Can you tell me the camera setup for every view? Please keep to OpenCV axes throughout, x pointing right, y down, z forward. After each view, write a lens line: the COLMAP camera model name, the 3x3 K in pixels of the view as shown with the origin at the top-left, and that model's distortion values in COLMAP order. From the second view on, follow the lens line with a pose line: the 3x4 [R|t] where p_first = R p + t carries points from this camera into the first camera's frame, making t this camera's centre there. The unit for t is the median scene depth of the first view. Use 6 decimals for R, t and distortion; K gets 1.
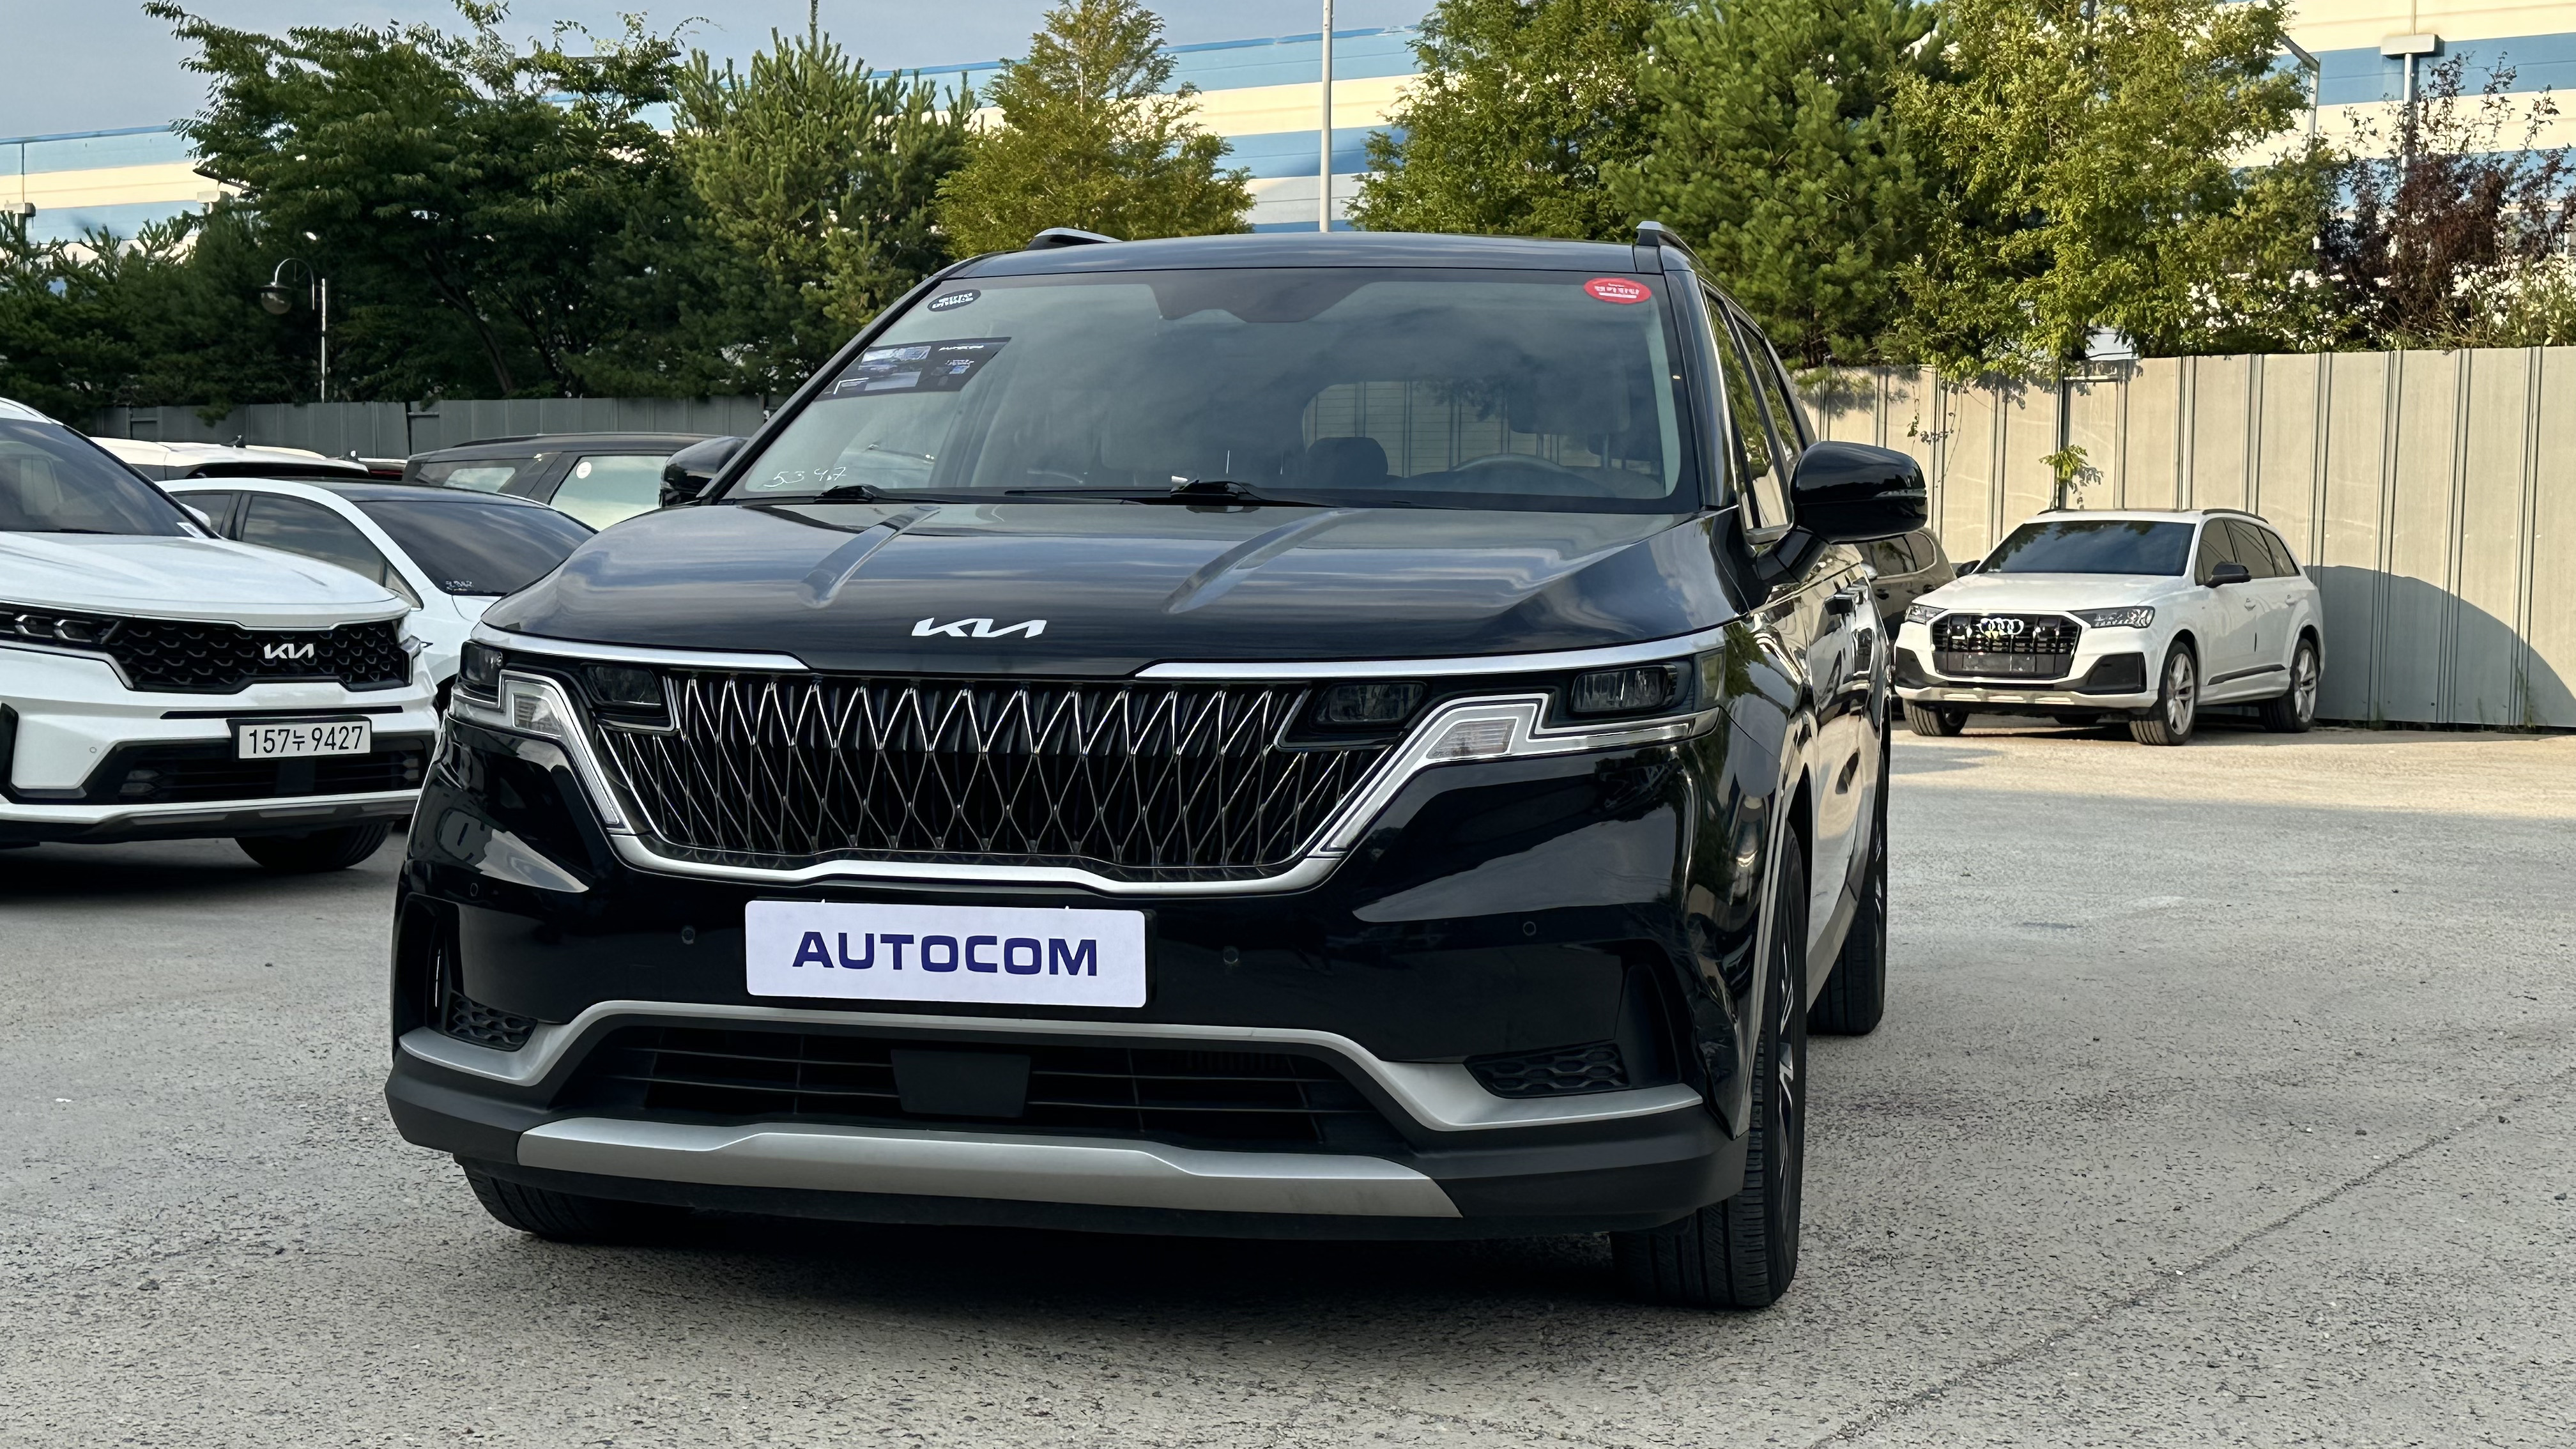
lens RADIAL K [[3541.3, 0, 1575.9], [0, 3541.3, 713.1], [0, 0, 1]] dist [0.196020, -0.043164]
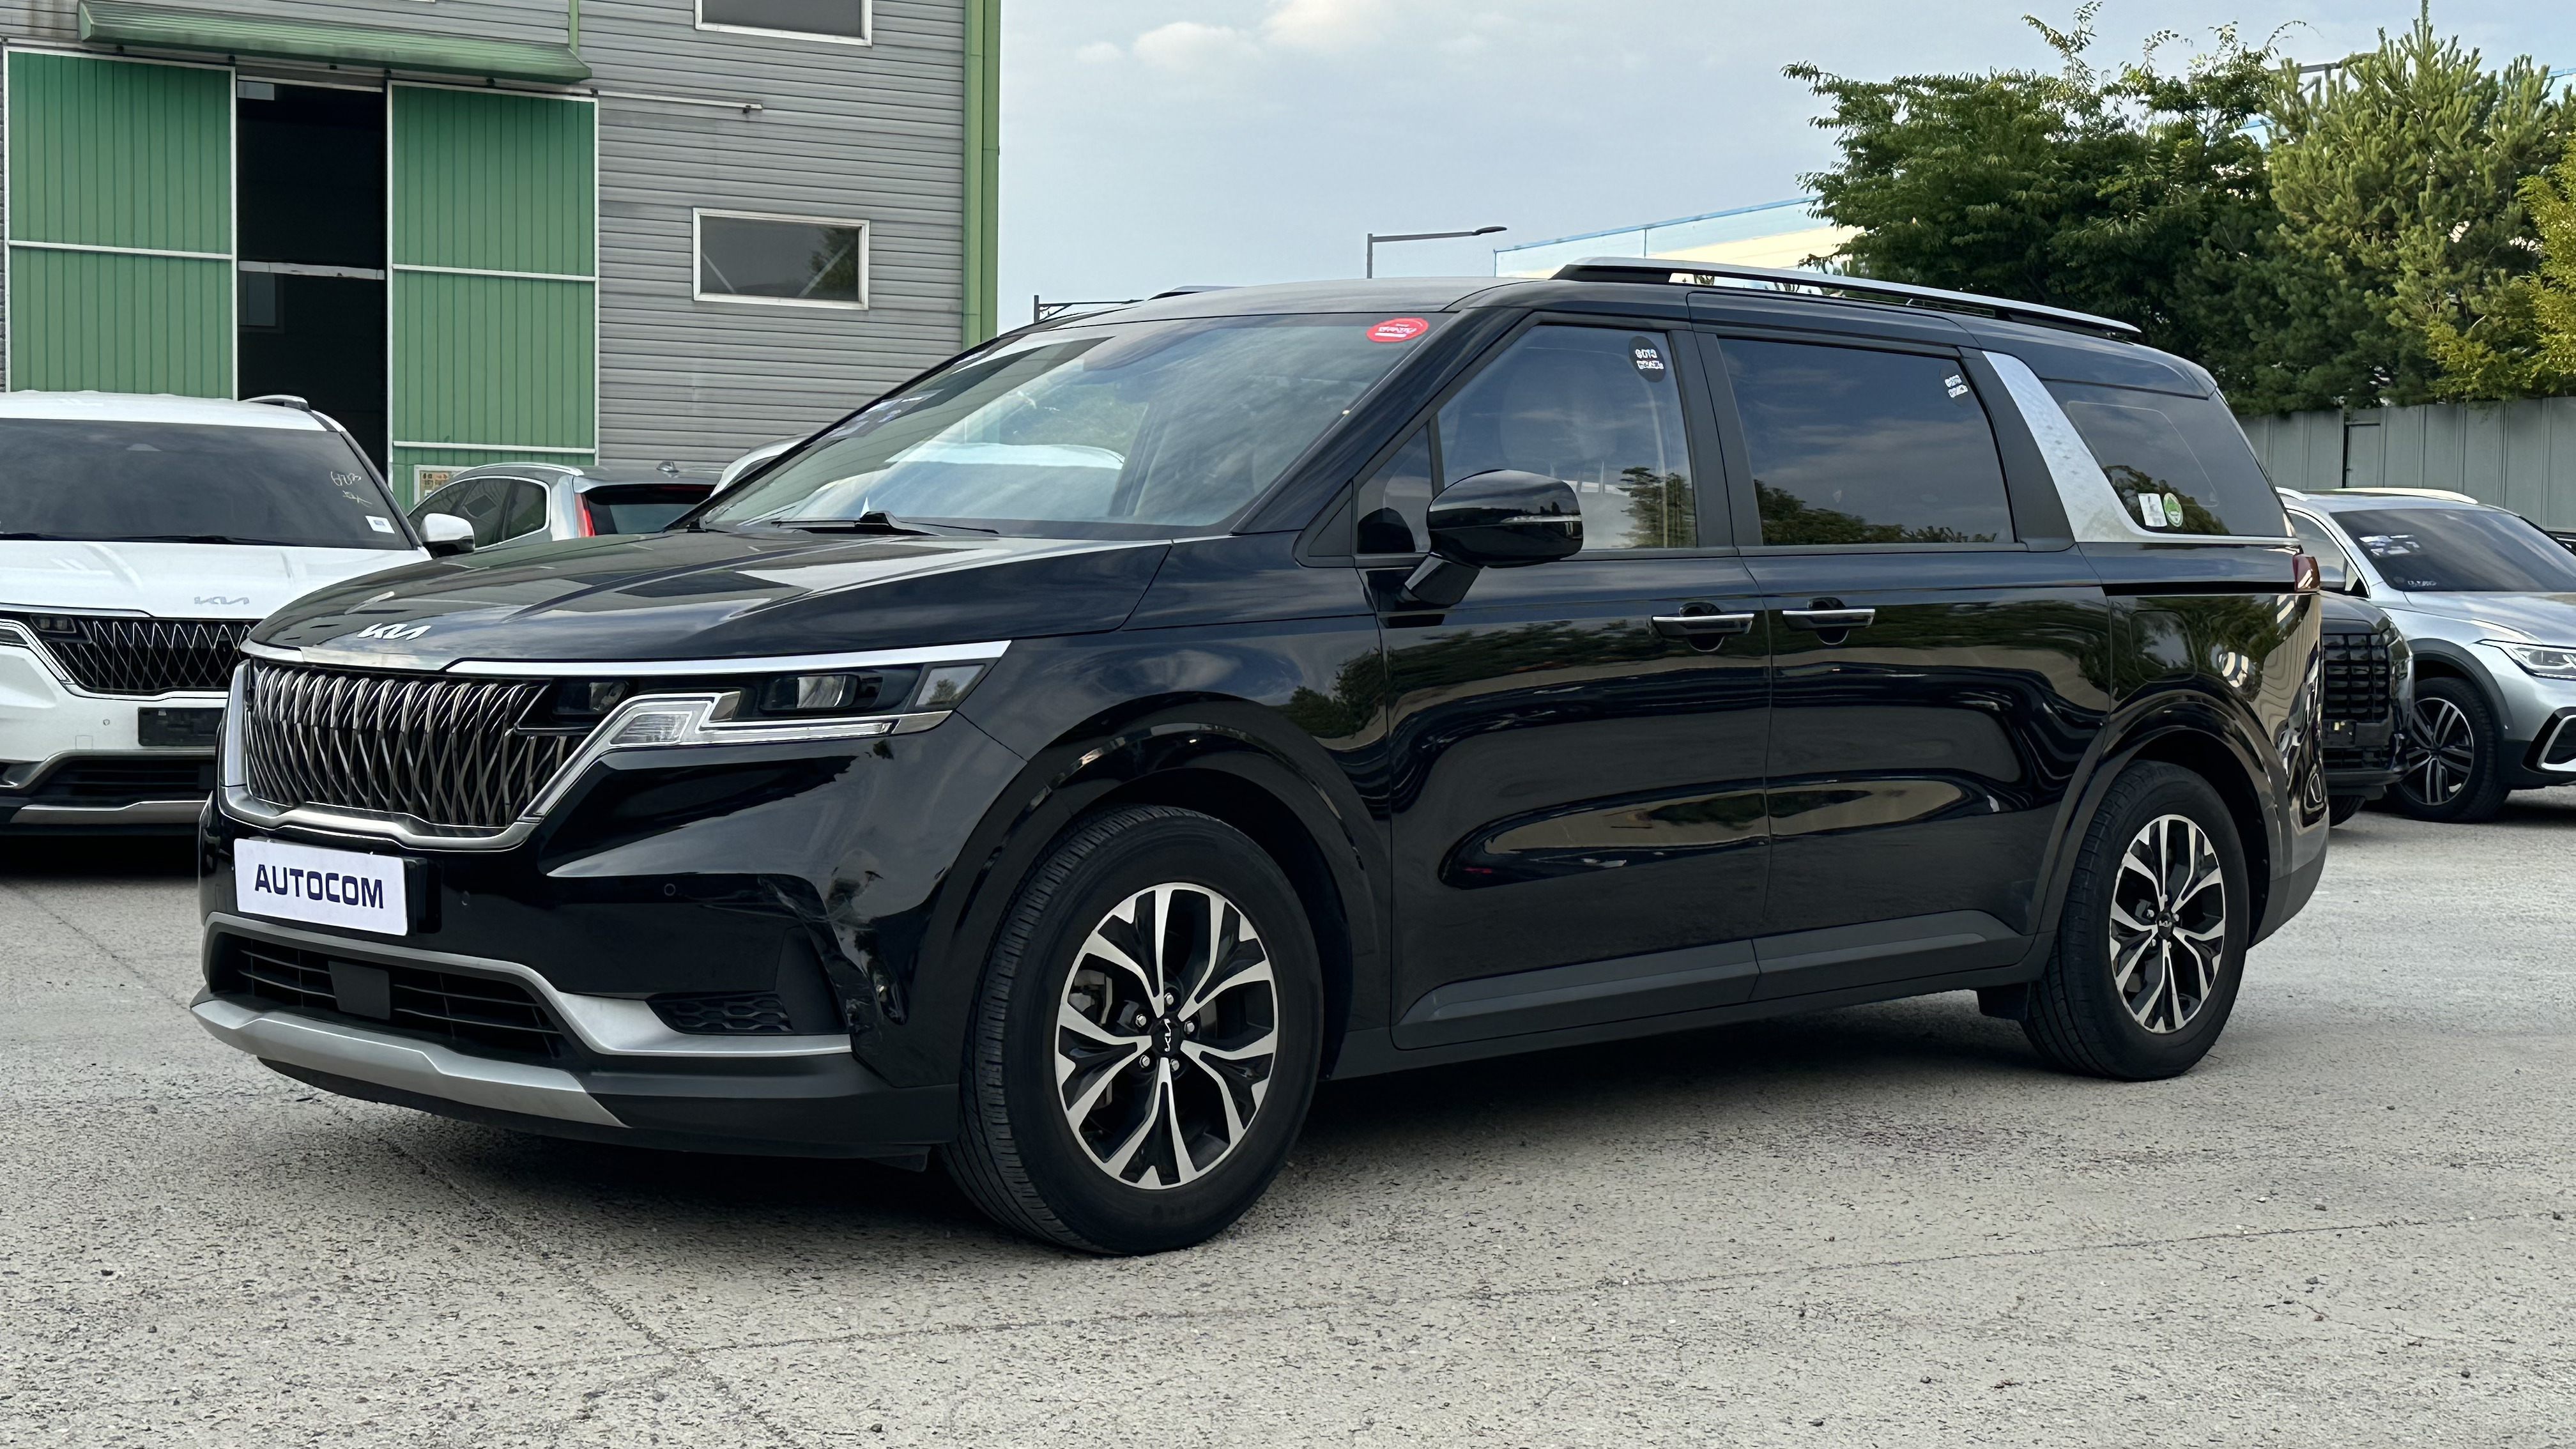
lens RADIAL K [[3818.1, 0, 1333.2], [0, 3818.1, 717.7], [0, 0, 1]] dist [0.145368, -0.476903]
pose [[0.816795, 0.022042, -0.576507, 0.699551], [-0.026868, 0.999639, 0.000153, -0.002353], [0.576302, 0.015365, 0.817092, 0.059442]]
